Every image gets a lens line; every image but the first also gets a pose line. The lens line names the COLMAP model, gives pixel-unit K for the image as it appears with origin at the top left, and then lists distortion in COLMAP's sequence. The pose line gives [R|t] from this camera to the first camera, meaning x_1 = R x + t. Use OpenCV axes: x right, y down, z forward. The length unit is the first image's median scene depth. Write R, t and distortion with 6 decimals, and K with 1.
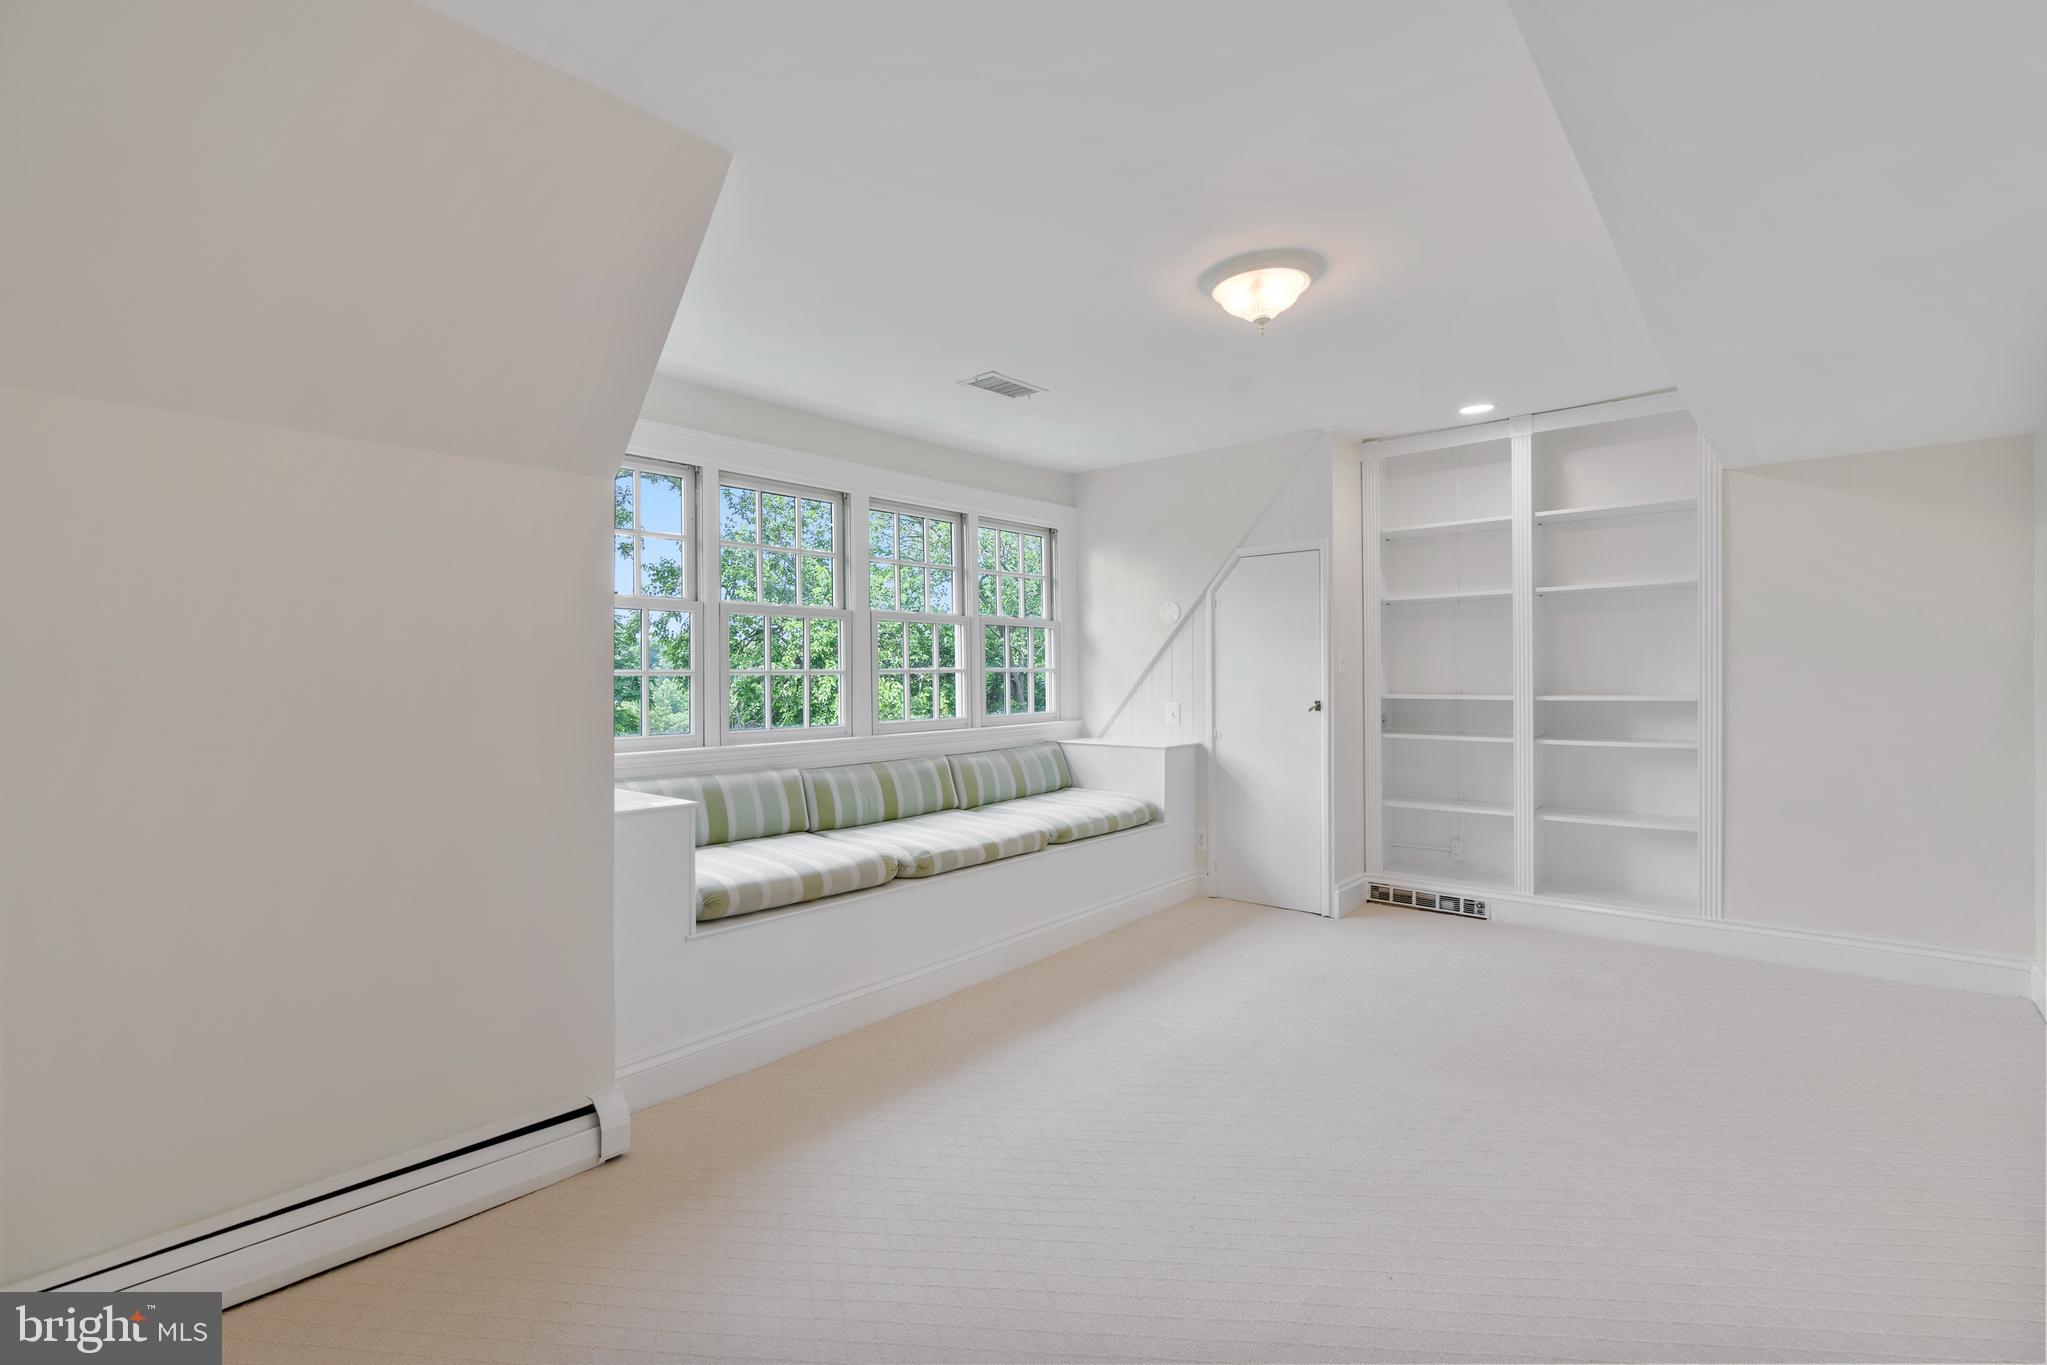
lens RADIAL K [[942.4, 0, 1029.4], [0, 942.4, 683.5], [0, 0, 1]] dist [-0.000249, 0.000388]
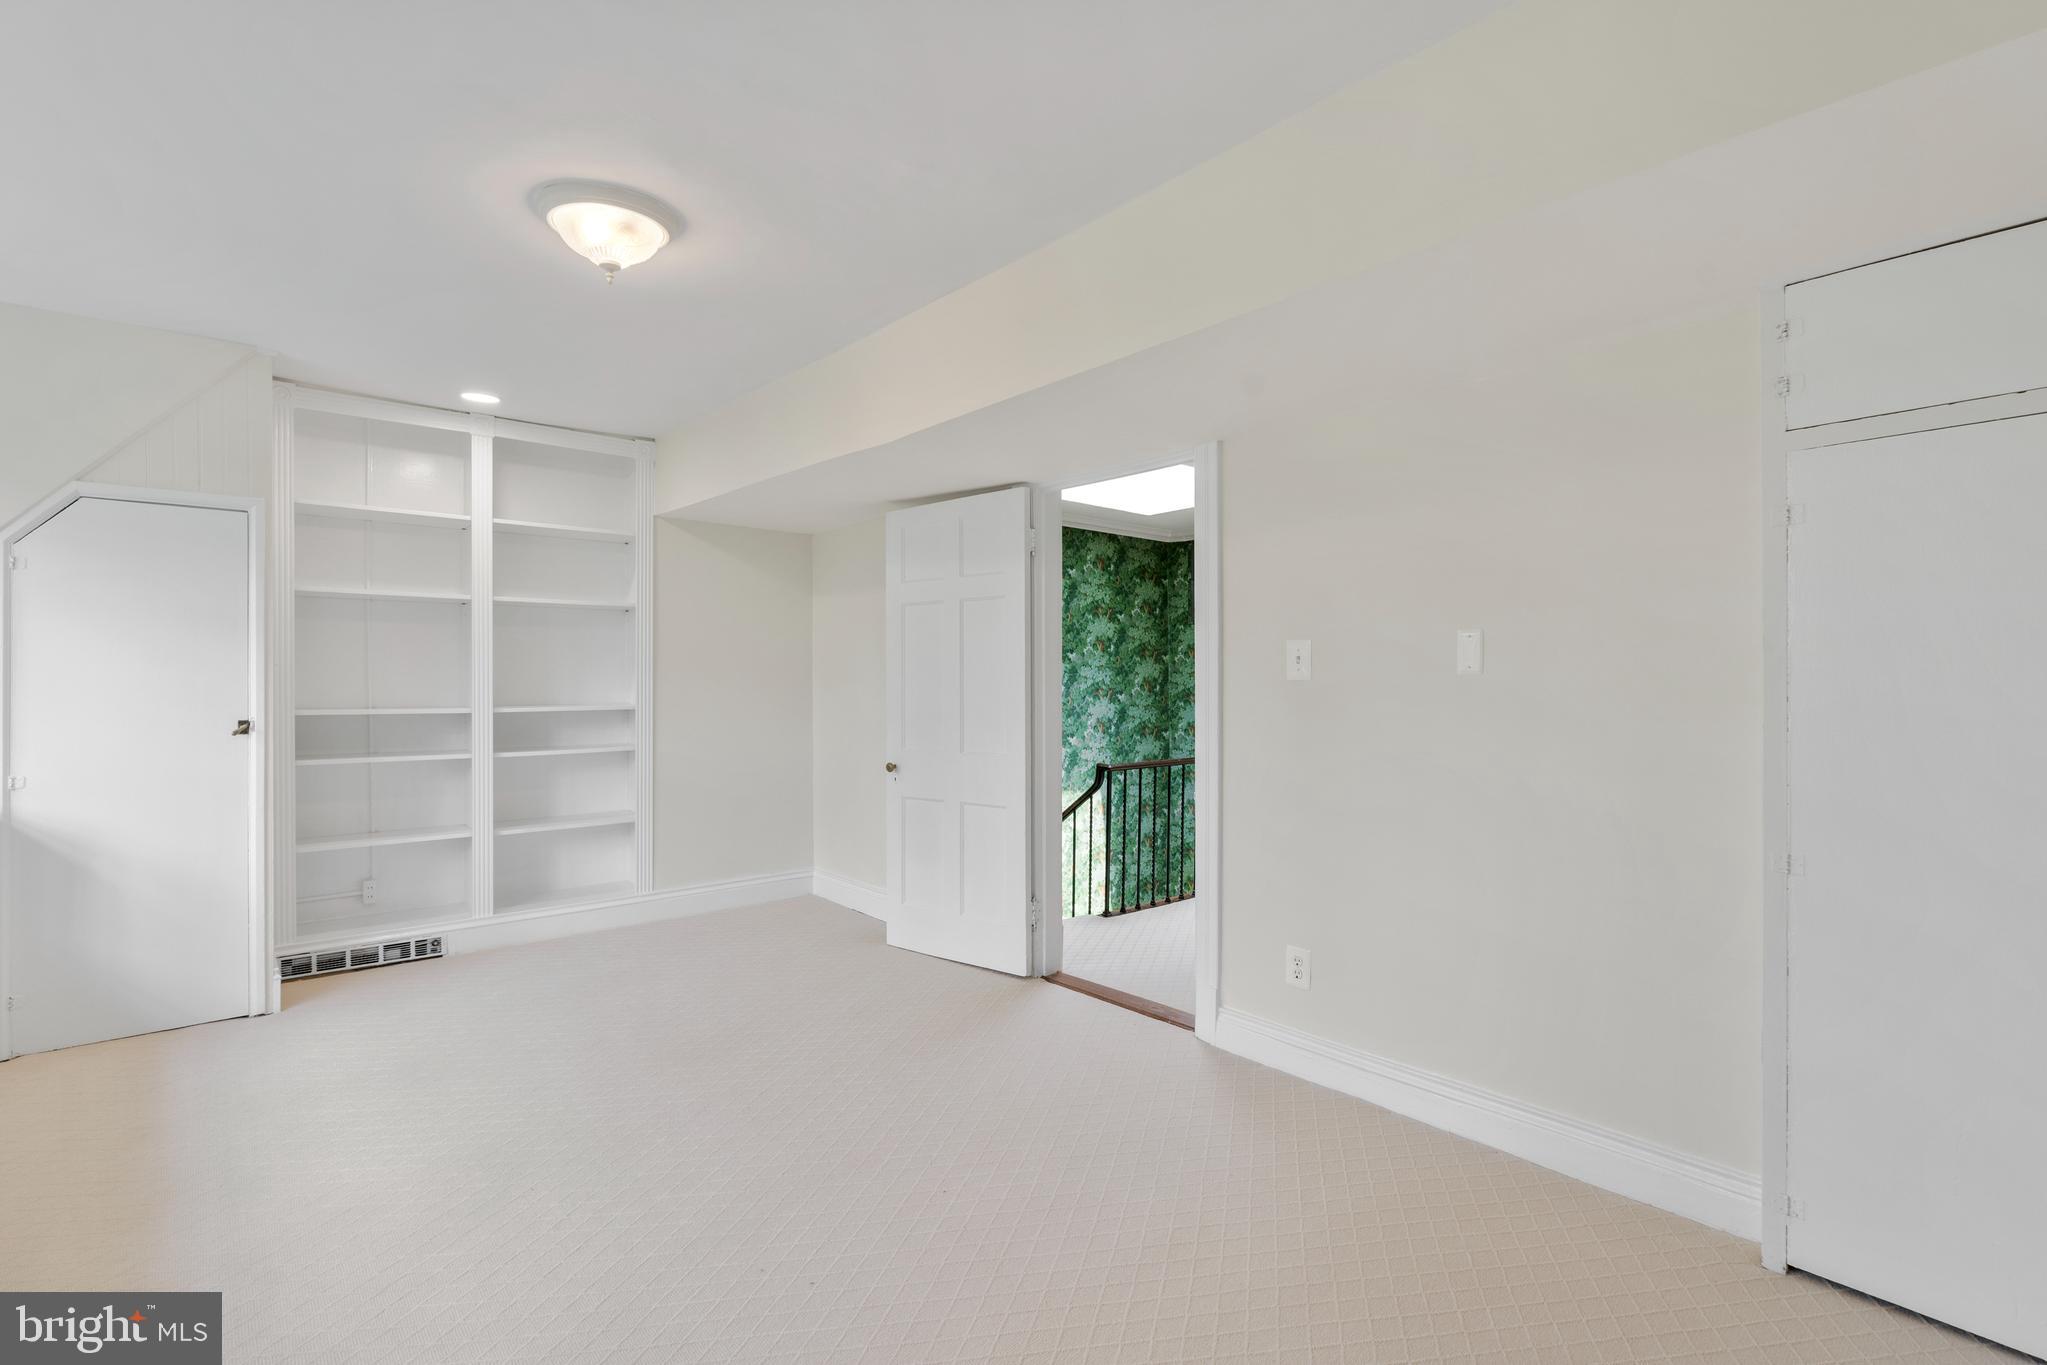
lens RADIAL K [[942.4, 0, 1034.1], [0, 942.4, 683.9], [0, 0, 1]] dist [-0.000249, 0.000388]
pose [[0.149627, 0.008476, 0.988706, -0.332222], [0.009983, 0.999899, -0.010083, 0.004033], [-0.988692, 0.011379, 0.149528, 0.305430]]
